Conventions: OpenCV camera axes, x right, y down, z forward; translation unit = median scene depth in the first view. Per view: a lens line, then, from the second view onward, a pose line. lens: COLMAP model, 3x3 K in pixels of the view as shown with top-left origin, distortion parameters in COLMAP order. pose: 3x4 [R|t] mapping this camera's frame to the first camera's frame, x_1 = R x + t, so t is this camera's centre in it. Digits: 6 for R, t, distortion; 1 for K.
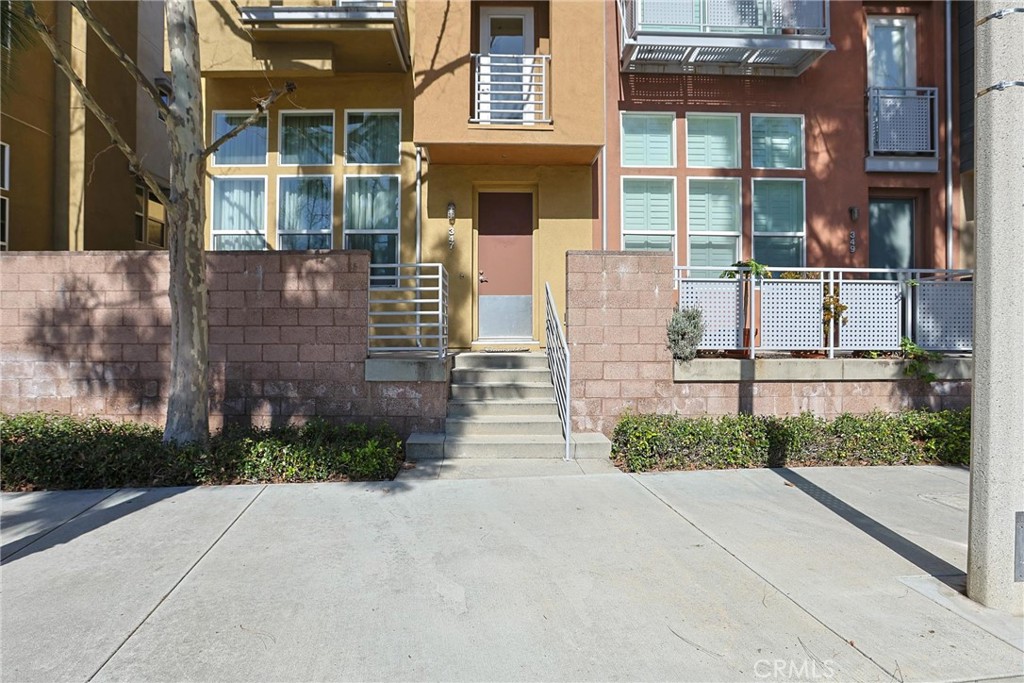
lens RADIAL K [[453.1, 0, 512.5], [0, 453.1, 331.7], [0, 0, 1]] dist [-0.046552, 0.015855]
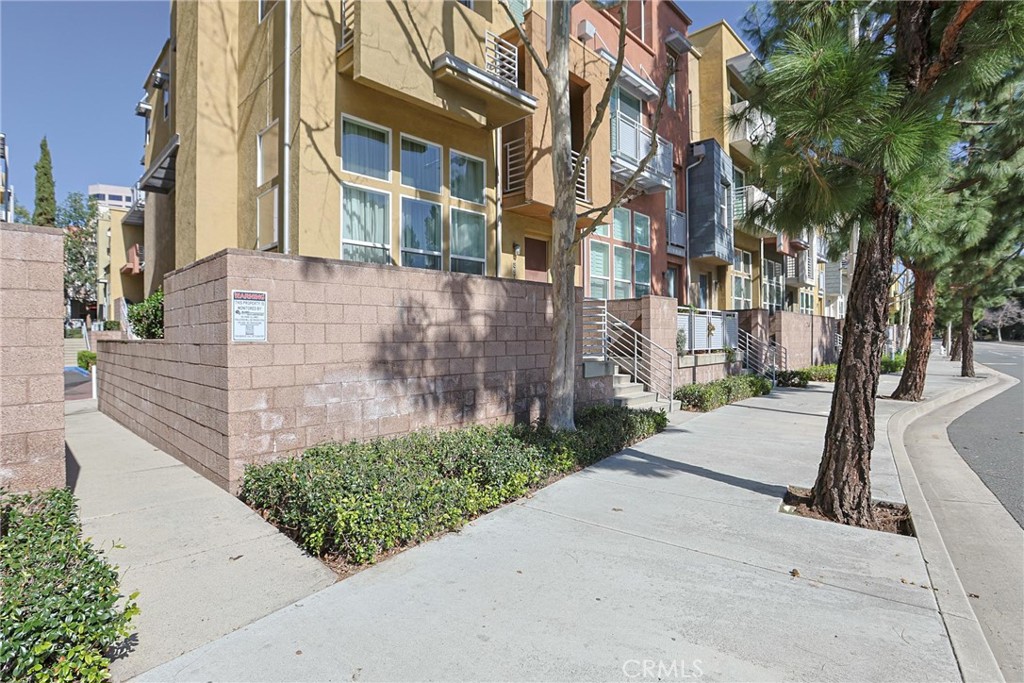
lens RADIAL K [[420.2, 0, 531.3], [0, 420.2, 338.5], [0, 0, 1]] dist [-0.046808, -0.000019]
pose [[0.753120, -0.005930, 0.657856, -1.221112], [0.004739, 0.999982, 0.003589, -0.020824], [-0.657866, 0.000414, 0.753135, 0.087110]]
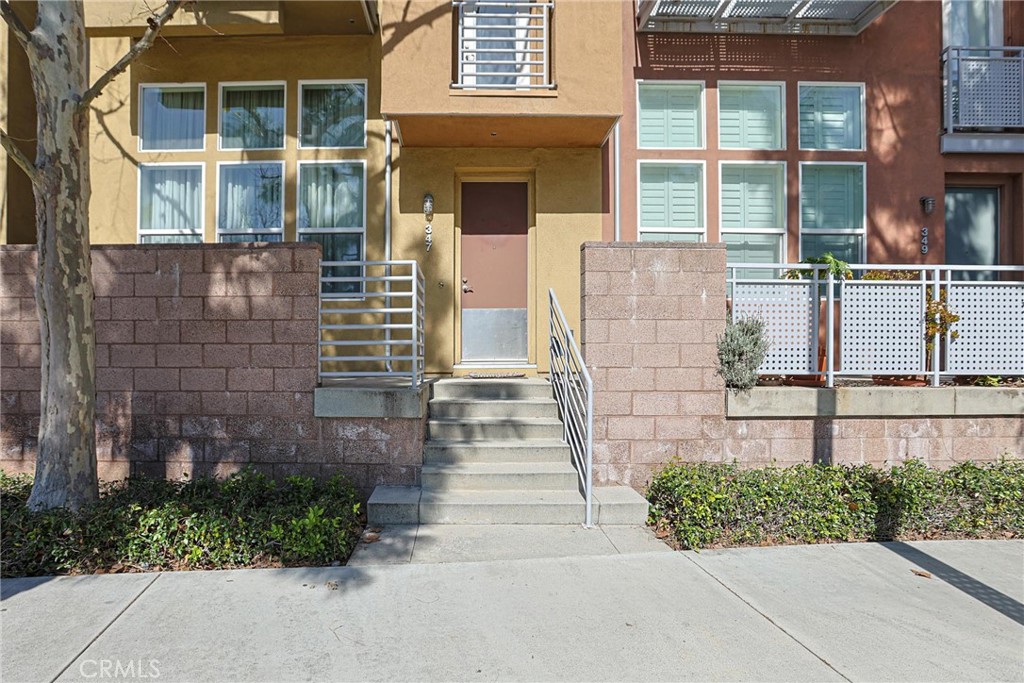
lens RADIAL K [[478.0, 0, 476.2], [0, 478.0, 357.6], [0, 0, 1]] dist [-0.051014, 0.018969]
pose [[0.999369, -0.001255, -0.035505, -0.027903], [0.001427, 0.999987, 0.004819, 0.007005], [0.035498, -0.004867, 0.999358, 0.201940]]
